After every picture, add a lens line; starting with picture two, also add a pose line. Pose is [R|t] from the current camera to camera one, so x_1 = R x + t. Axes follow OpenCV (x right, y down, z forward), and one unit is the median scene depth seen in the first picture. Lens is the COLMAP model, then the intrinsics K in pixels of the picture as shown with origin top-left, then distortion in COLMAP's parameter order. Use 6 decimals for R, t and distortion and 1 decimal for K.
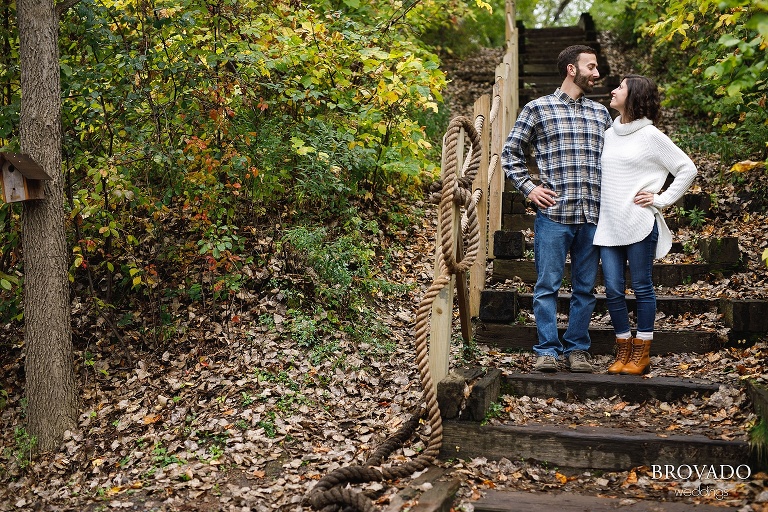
lens RADIAL K [[1079.6, 0, 384.0], [0, 1079.6, 256.0], [0, 0, 1]] dist [-0.007574, 0.028053]
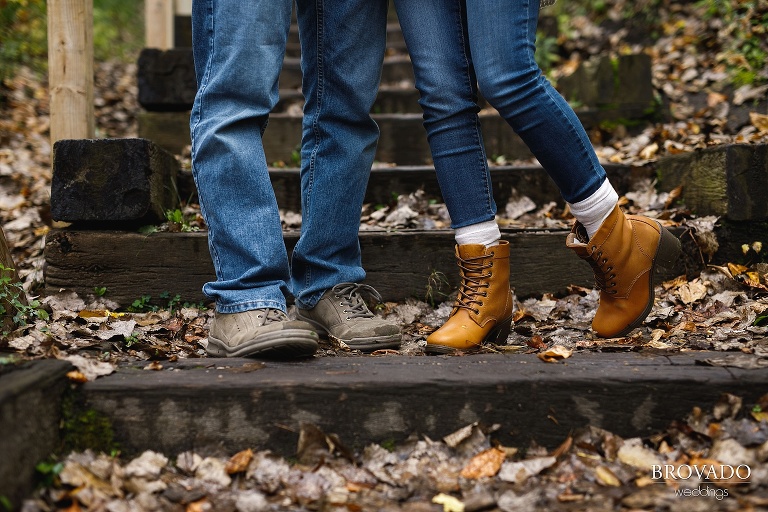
lens RADIAL K [[1079.6, 0, 384.0], [0, 1079.6, 256.0], [0, 0, 1]] dist [-0.007574, 0.028053]
pose [[0.973494, -0.041866, 0.224848, 0.126829], [0.038741, 0.999082, 0.018293, 0.075491], [-0.225407, -0.009097, 0.974222, 0.705217]]
